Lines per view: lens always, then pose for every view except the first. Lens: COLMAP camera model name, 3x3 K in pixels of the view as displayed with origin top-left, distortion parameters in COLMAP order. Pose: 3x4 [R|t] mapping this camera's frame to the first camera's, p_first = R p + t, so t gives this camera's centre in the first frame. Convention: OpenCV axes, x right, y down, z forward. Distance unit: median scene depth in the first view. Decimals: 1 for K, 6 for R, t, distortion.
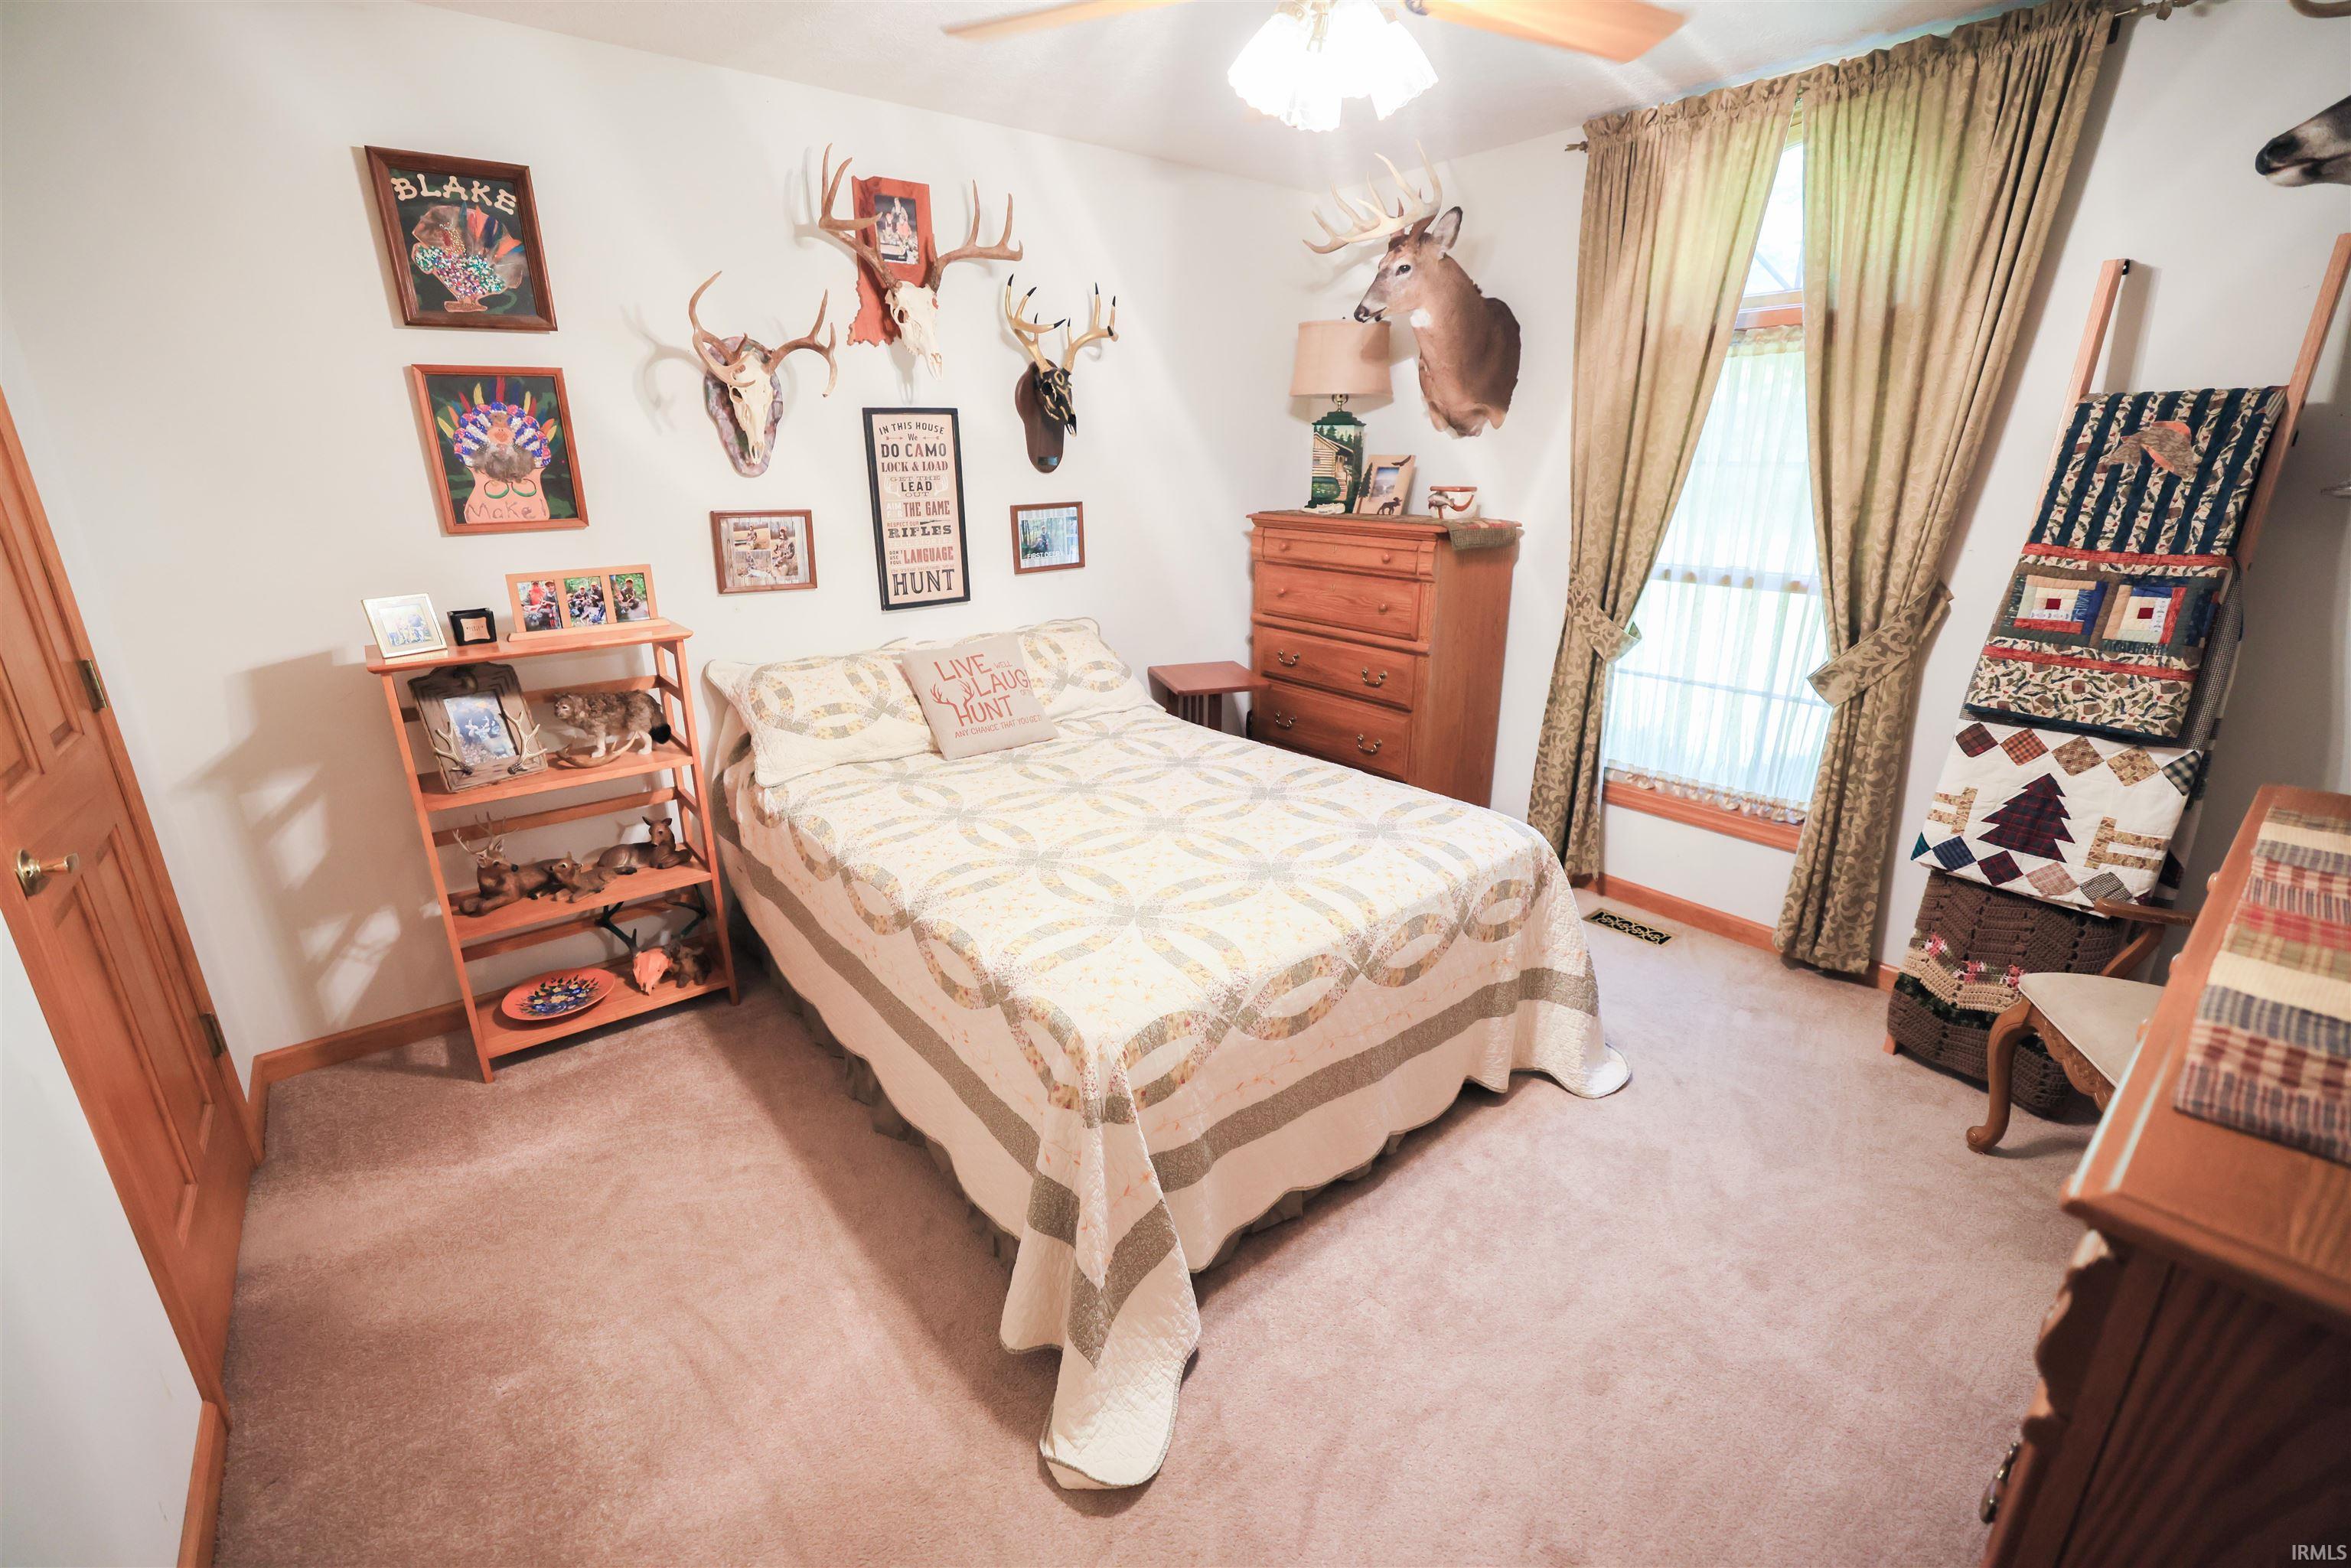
lens RADIAL K [[1005.3, 0, 1167.3], [0, 1005.3, 786.5], [0, 0, 1]] dist [-0.043259, 0.013778]
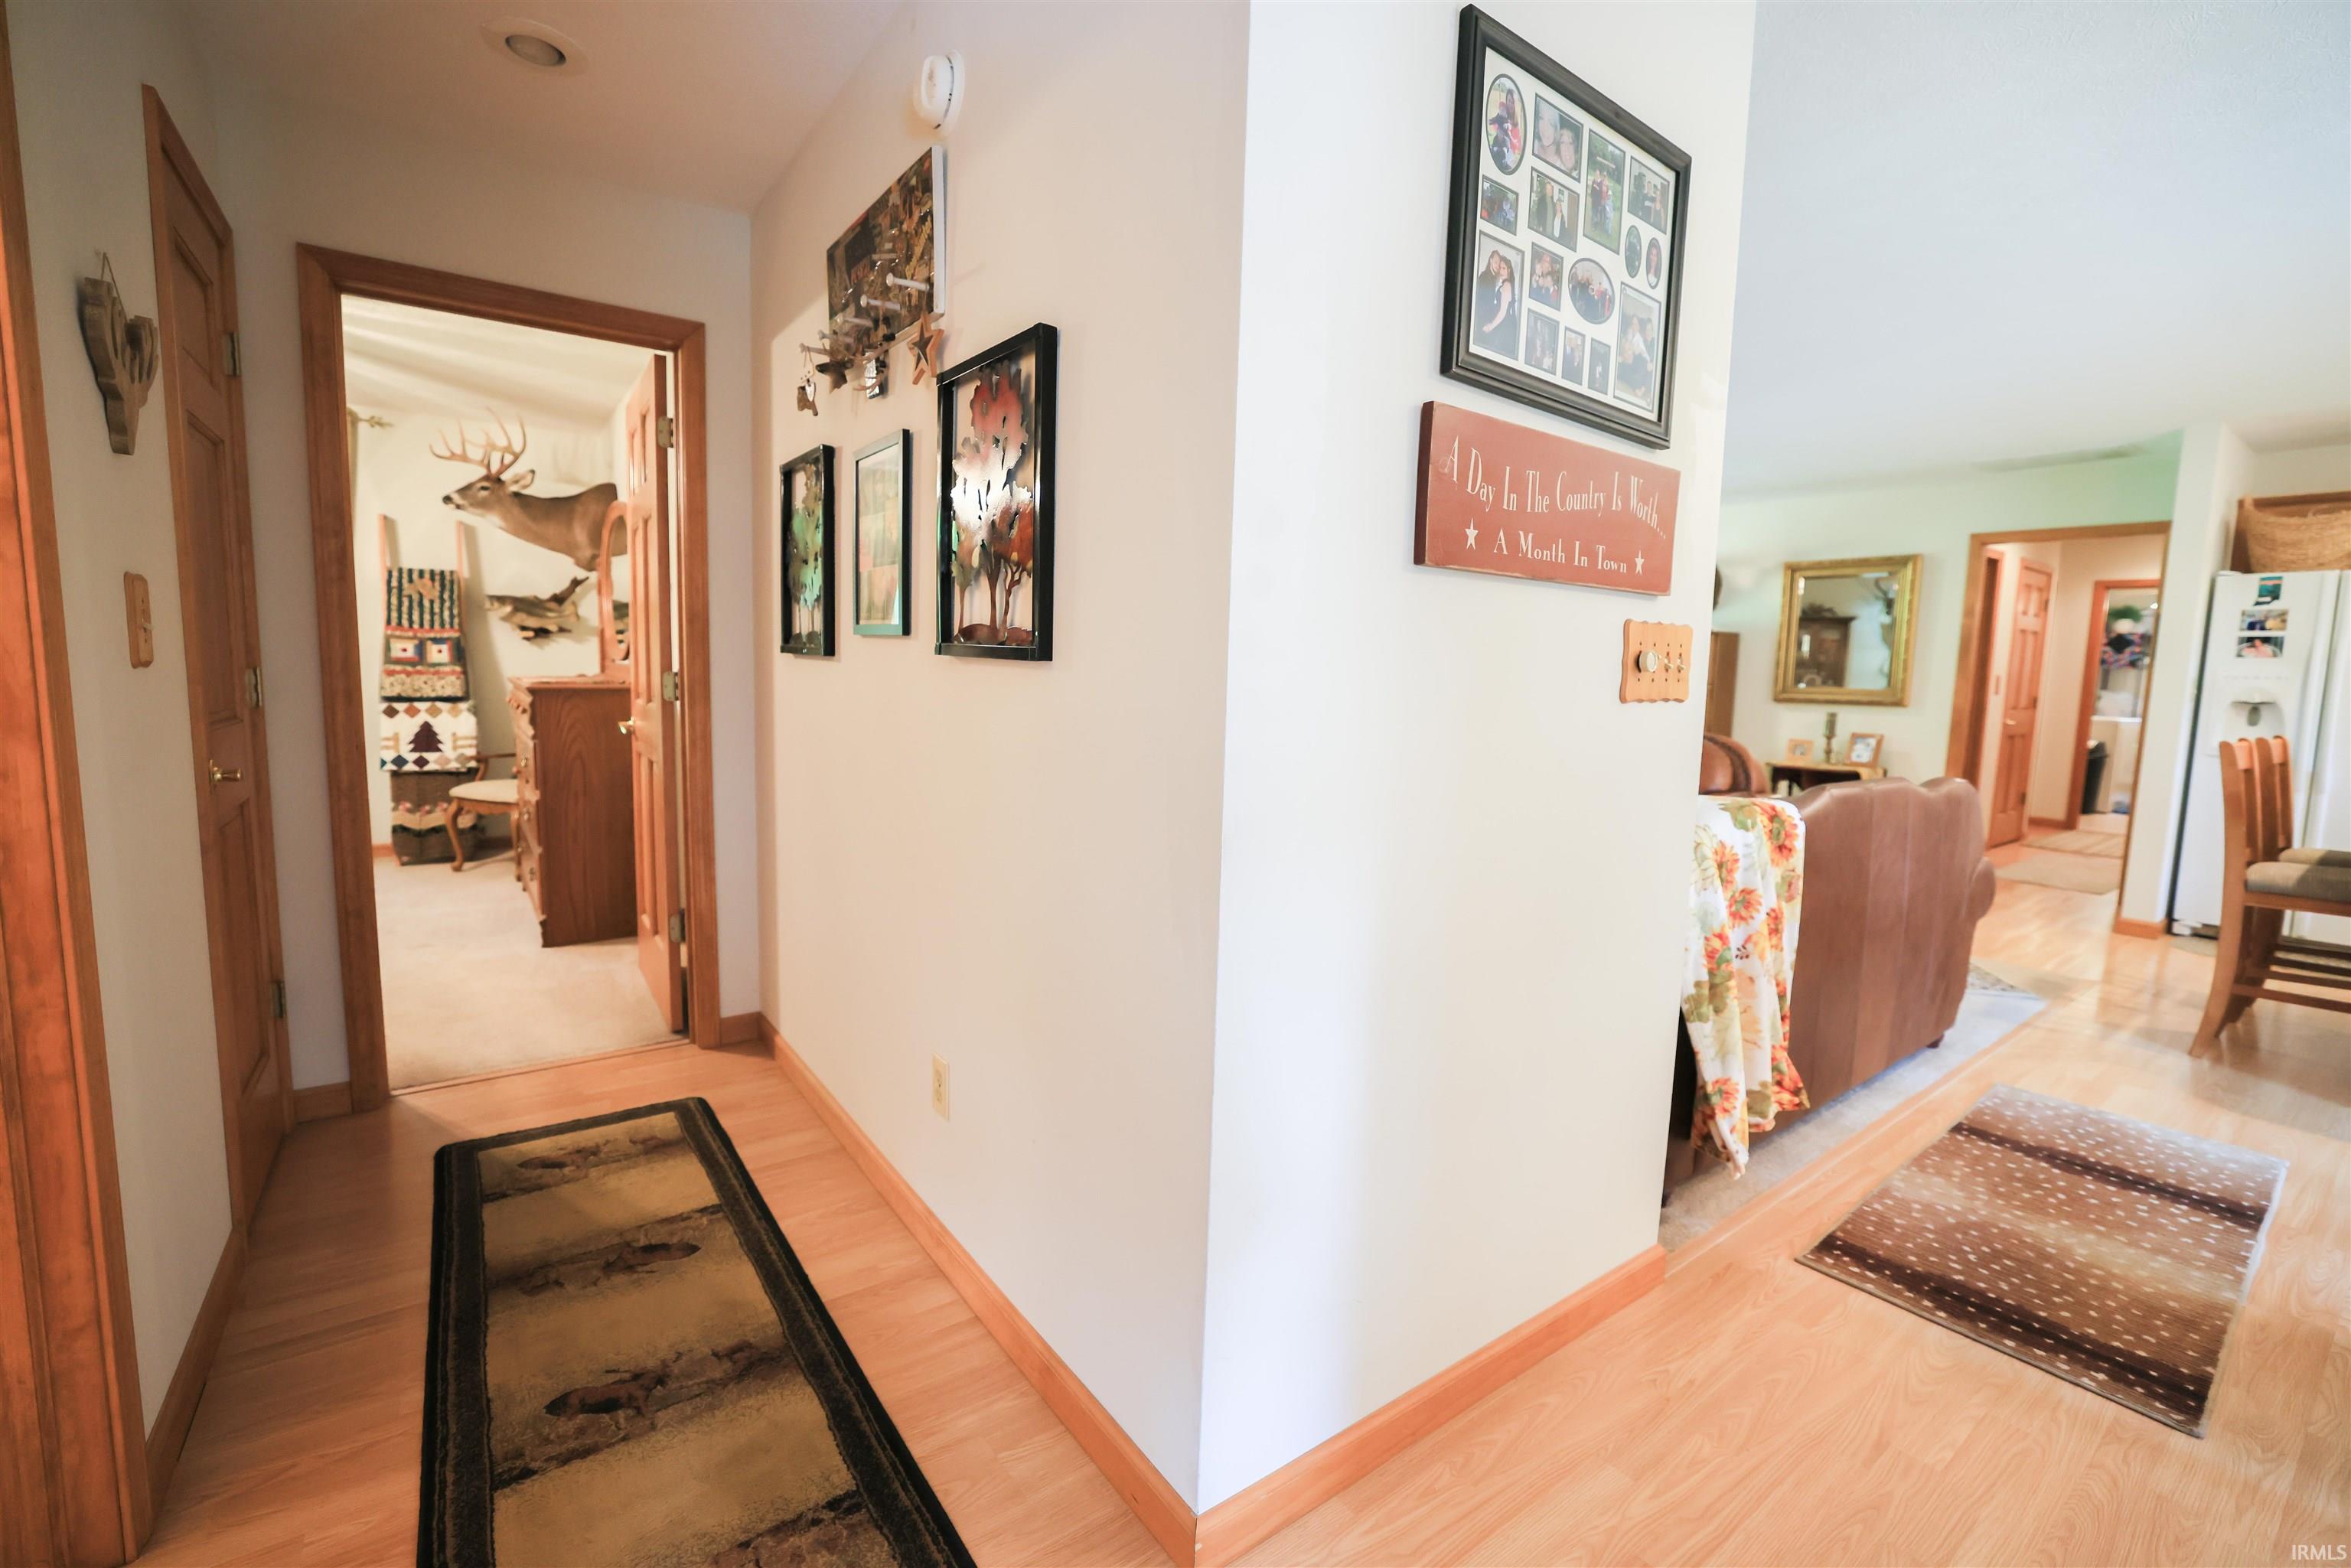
lens RADIAL K [[1005.3, 0, 1174.9], [0, 1005.3, 789.4], [0, 0, 1]] dist [-0.043259, 0.013778]
pose [[0.042415, -0.104182, 0.993653, -1.462543], [0.288688, 0.953404, 0.087639, 0.478356], [-0.956483, 0.283139, 0.070515, -0.890857]]
